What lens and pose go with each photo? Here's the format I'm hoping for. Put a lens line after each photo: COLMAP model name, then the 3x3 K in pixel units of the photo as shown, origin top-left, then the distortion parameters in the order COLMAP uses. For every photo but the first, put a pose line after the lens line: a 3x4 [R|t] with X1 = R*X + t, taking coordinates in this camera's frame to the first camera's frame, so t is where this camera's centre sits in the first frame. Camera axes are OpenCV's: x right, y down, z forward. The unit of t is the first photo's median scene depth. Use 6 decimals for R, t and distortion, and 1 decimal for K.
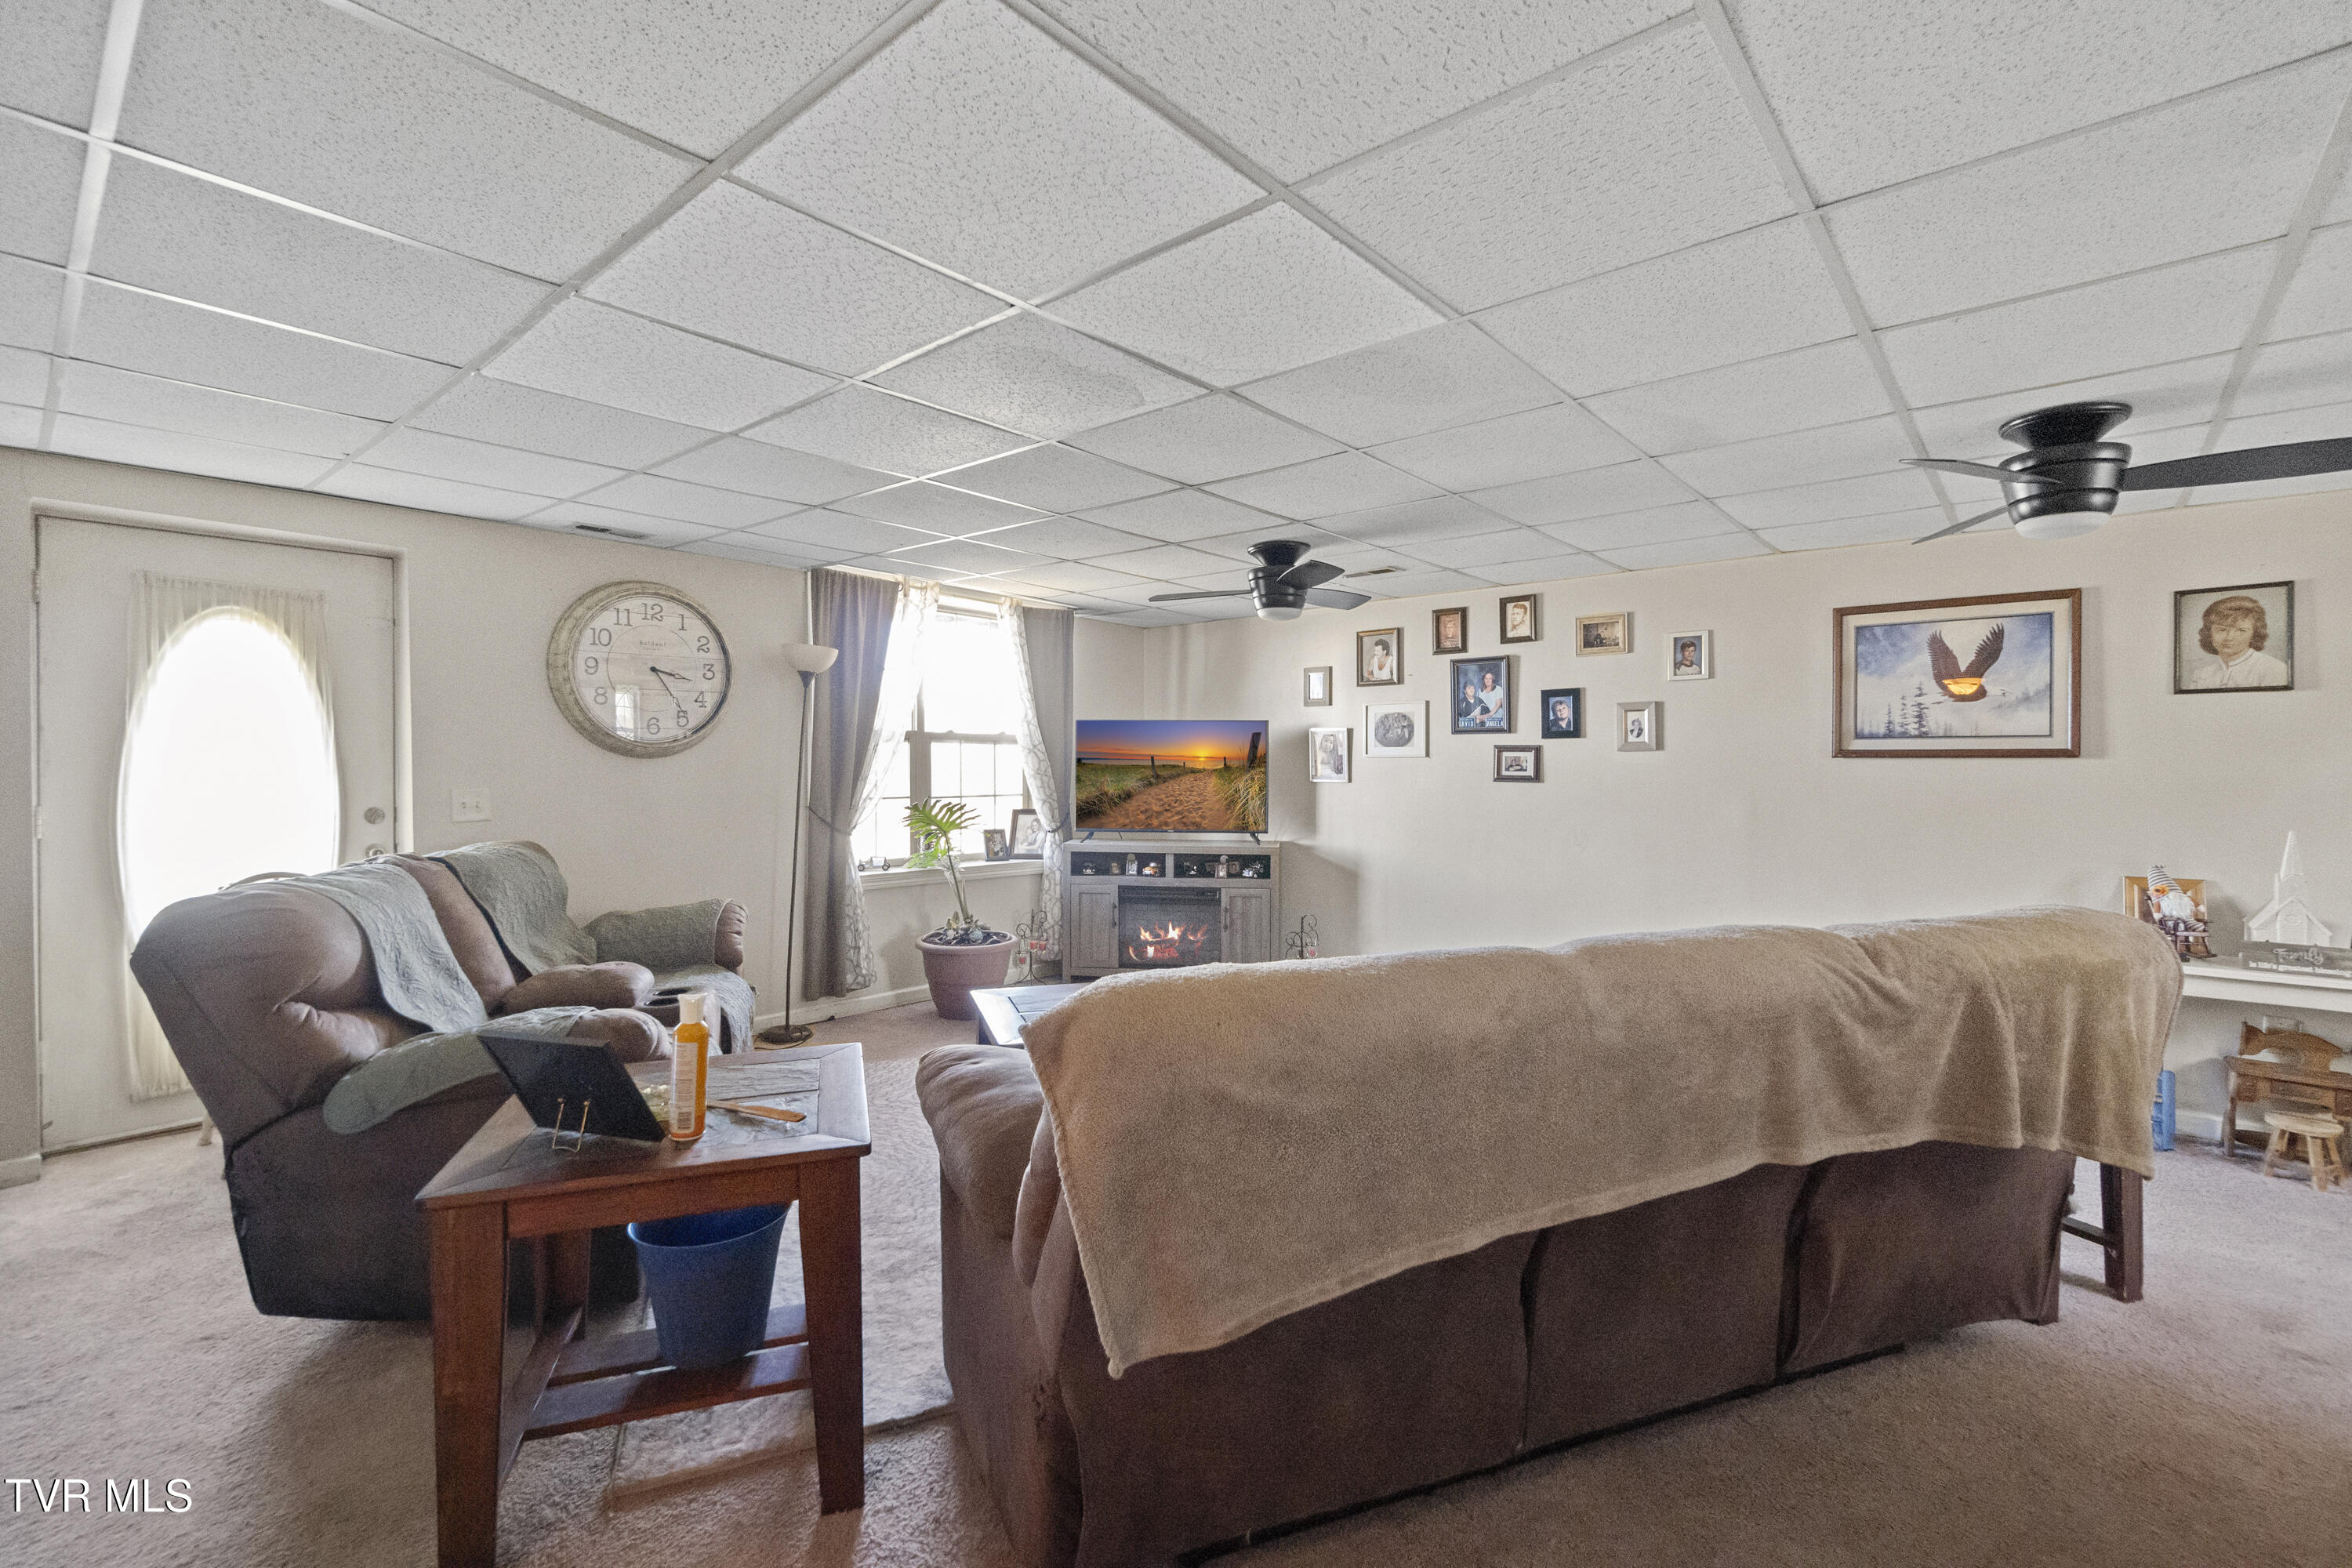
lens RADIAL K [[1035.1, 0, 1172.1], [0, 1035.1, 786.9], [0, 0, 1]] dist [-0.003480, -0.000345]
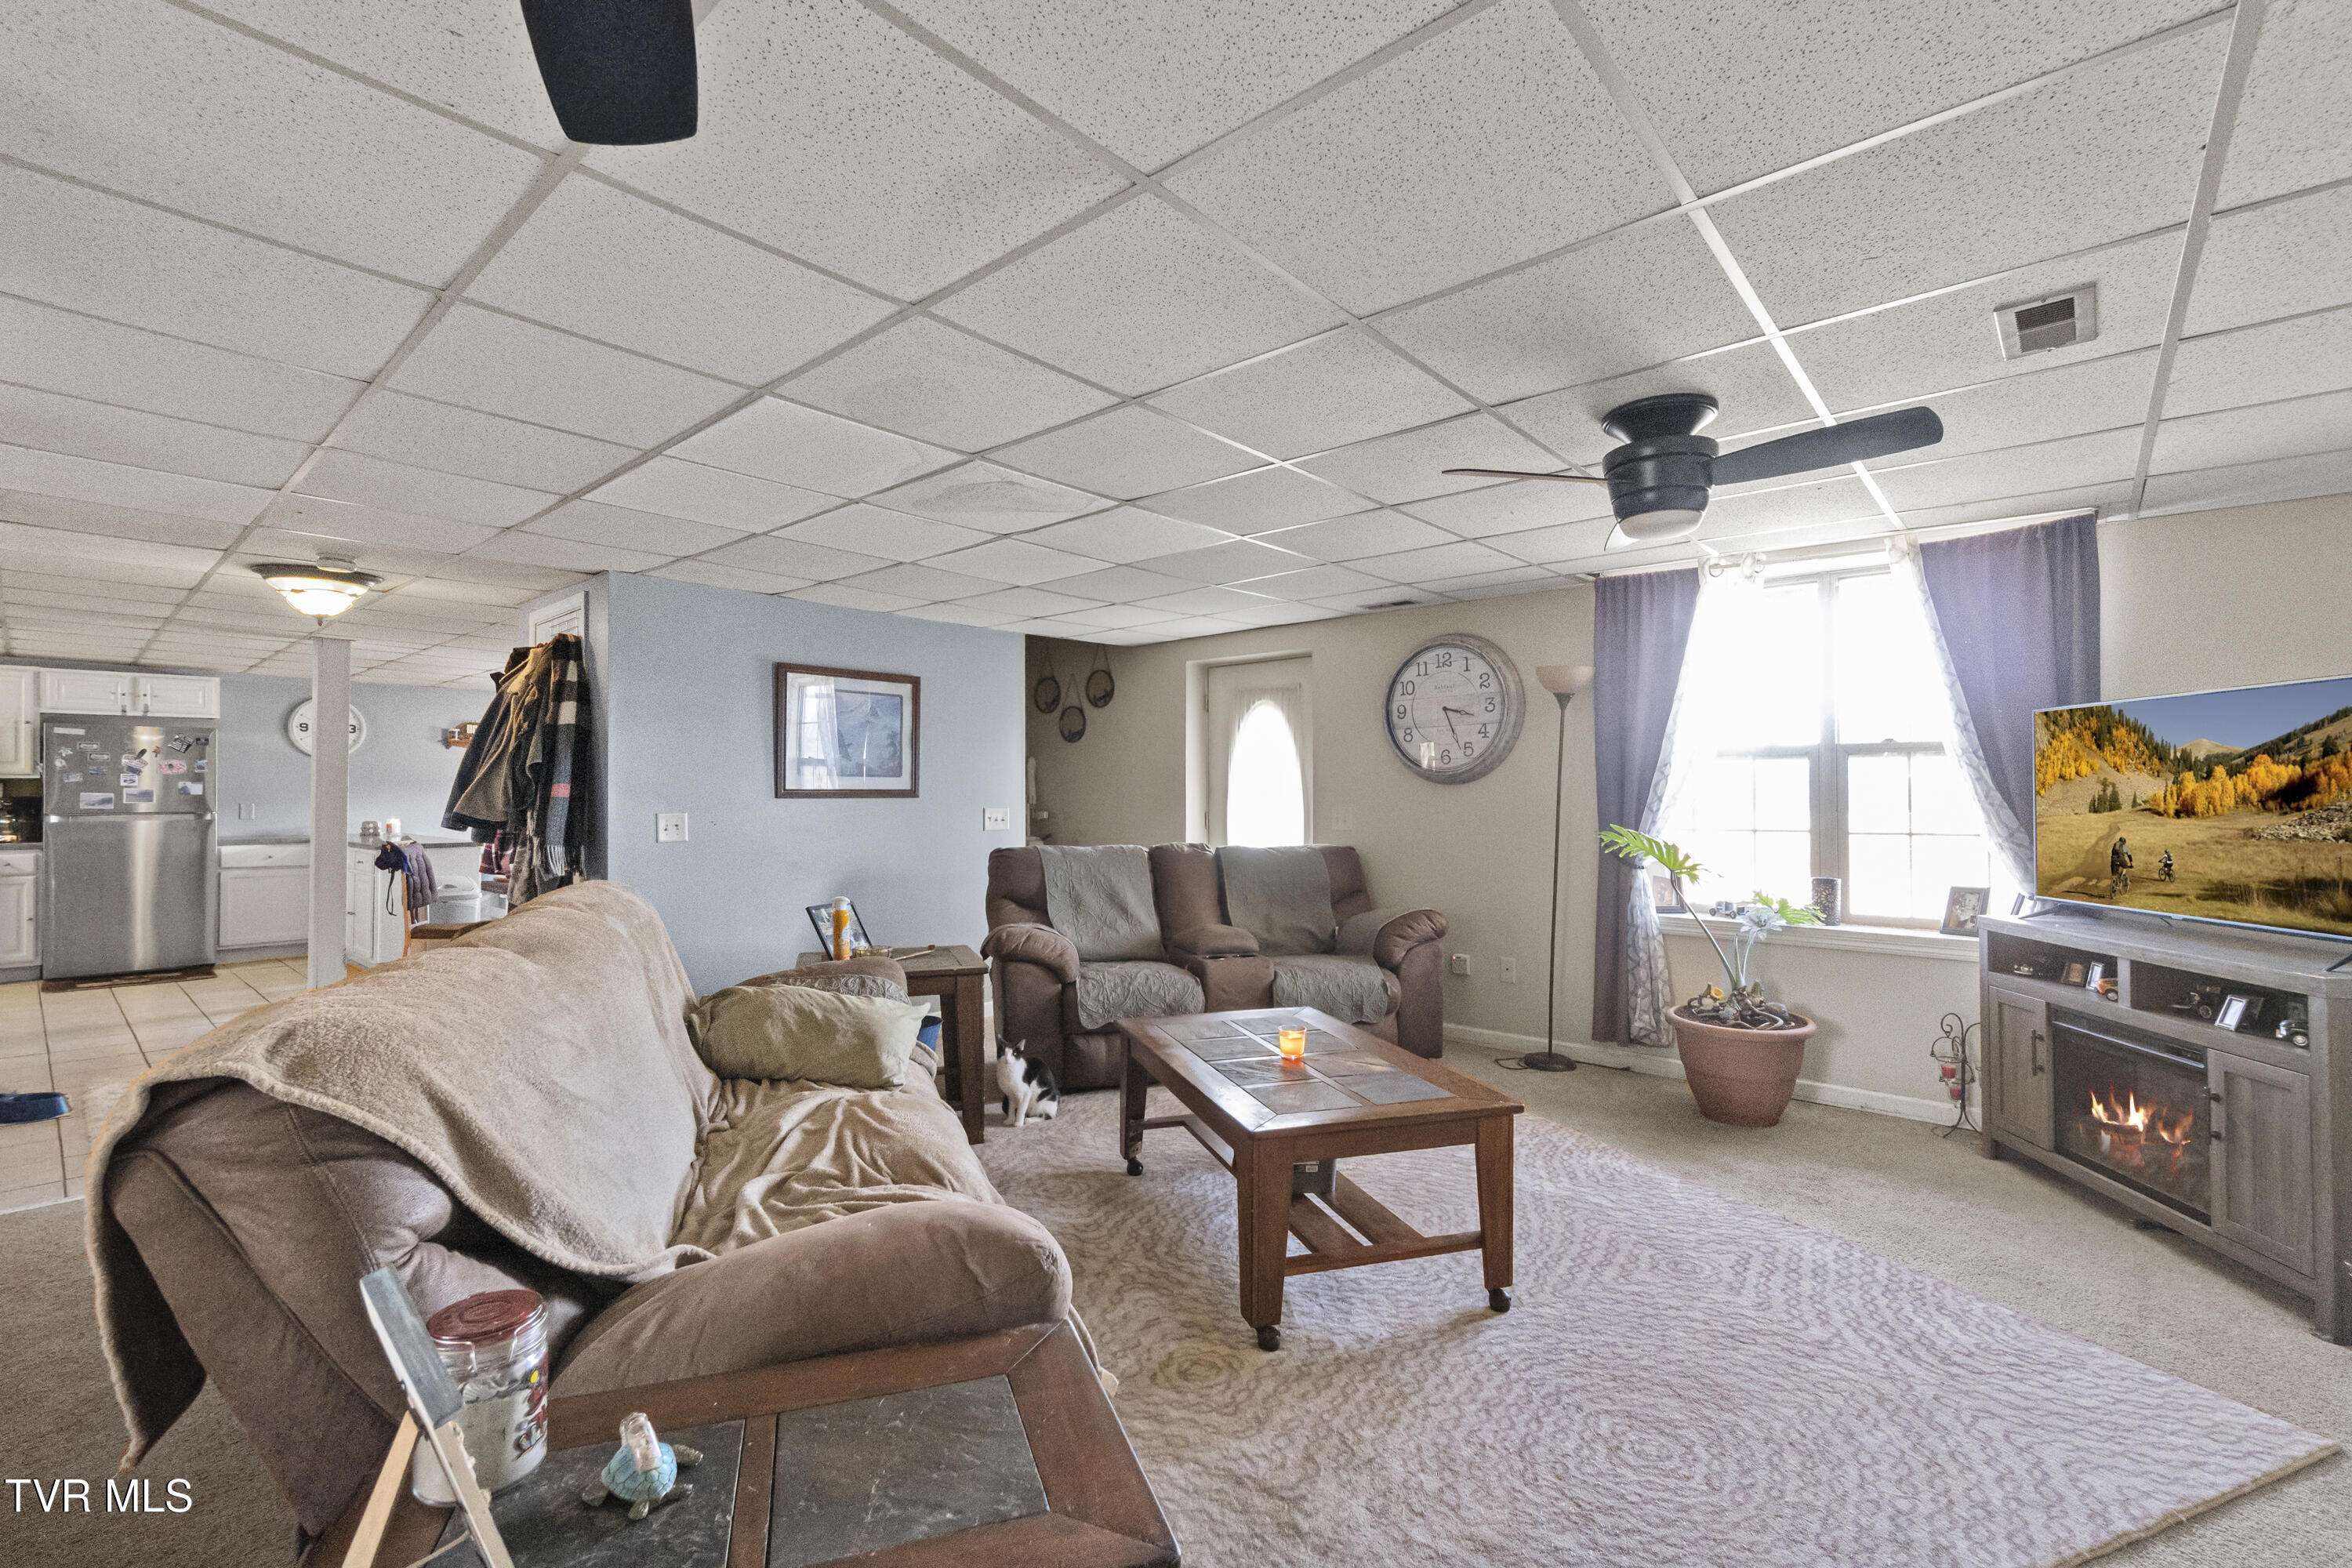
lens RADIAL K [[1035.1, 0, 1172.1], [0, 1035.1, 786.9], [0, 0, 1]] dist [-0.003480, -0.000345]
pose [[-0.004809, -0.010661, -0.999932, 0.584378], [-0.018035, 0.999781, -0.010573, -0.006247], [0.999826, 0.017983, -0.005000, 0.609613]]
